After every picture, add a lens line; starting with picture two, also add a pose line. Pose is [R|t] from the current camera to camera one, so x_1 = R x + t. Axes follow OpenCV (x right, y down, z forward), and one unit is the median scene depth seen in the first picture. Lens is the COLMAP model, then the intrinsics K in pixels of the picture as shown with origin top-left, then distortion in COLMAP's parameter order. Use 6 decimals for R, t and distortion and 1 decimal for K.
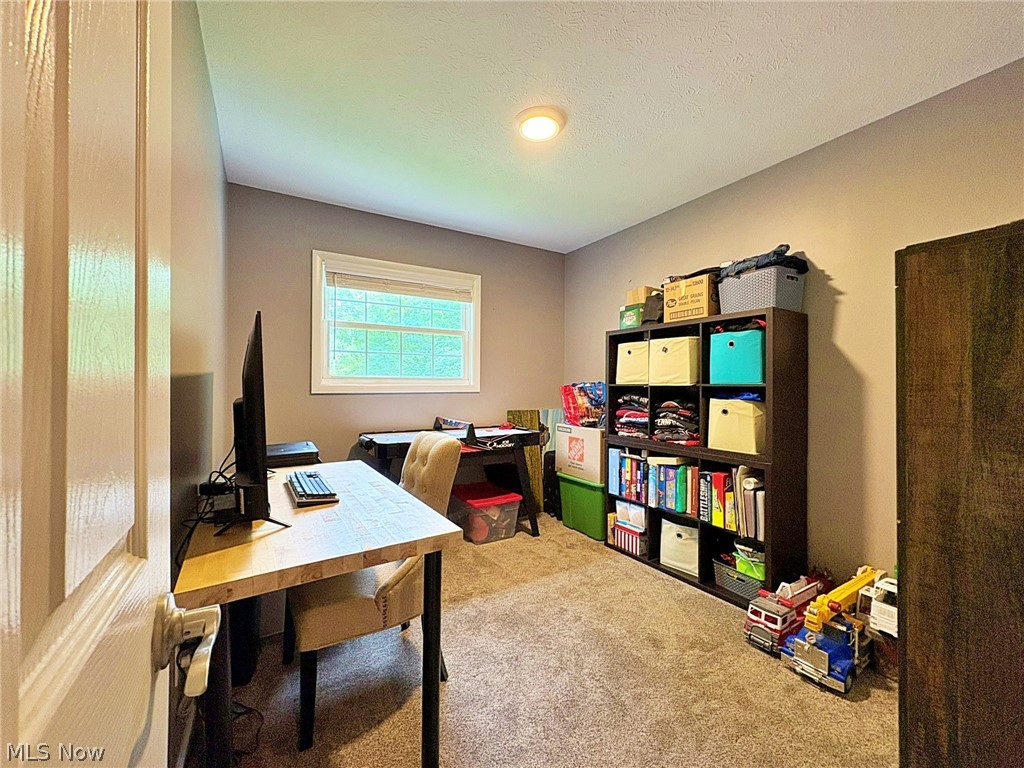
lens RADIAL K [[415.9, 0, 509.1], [0, 415.9, 383.9], [0, 0, 1]] dist [-0.001083, -0.000245]
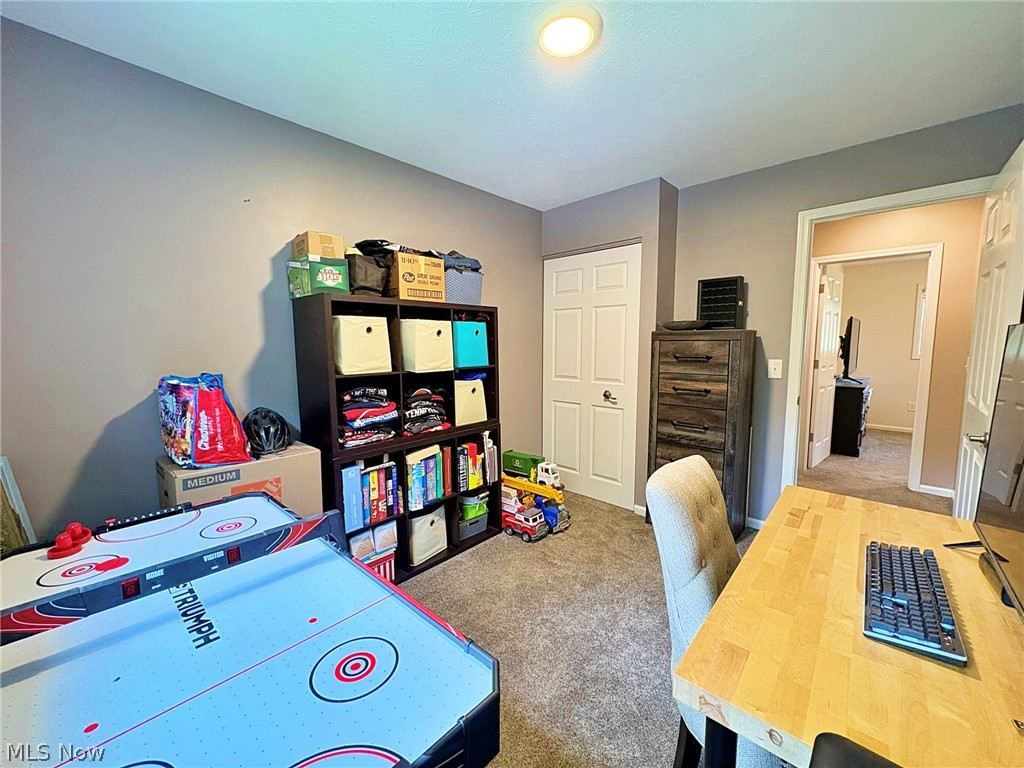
lens RADIAL K [[415.9, 0, 507.9], [0, 415.9, 385.6], [0, 0, 1]] dist [-0.001083, -0.000245]
pose [[-0.285833, -0.098030, 0.953252, -0.526780], [0.002484, 0.994675, 0.103035, -0.057167], [-0.958276, 0.031819, -0.284067, 1.056658]]
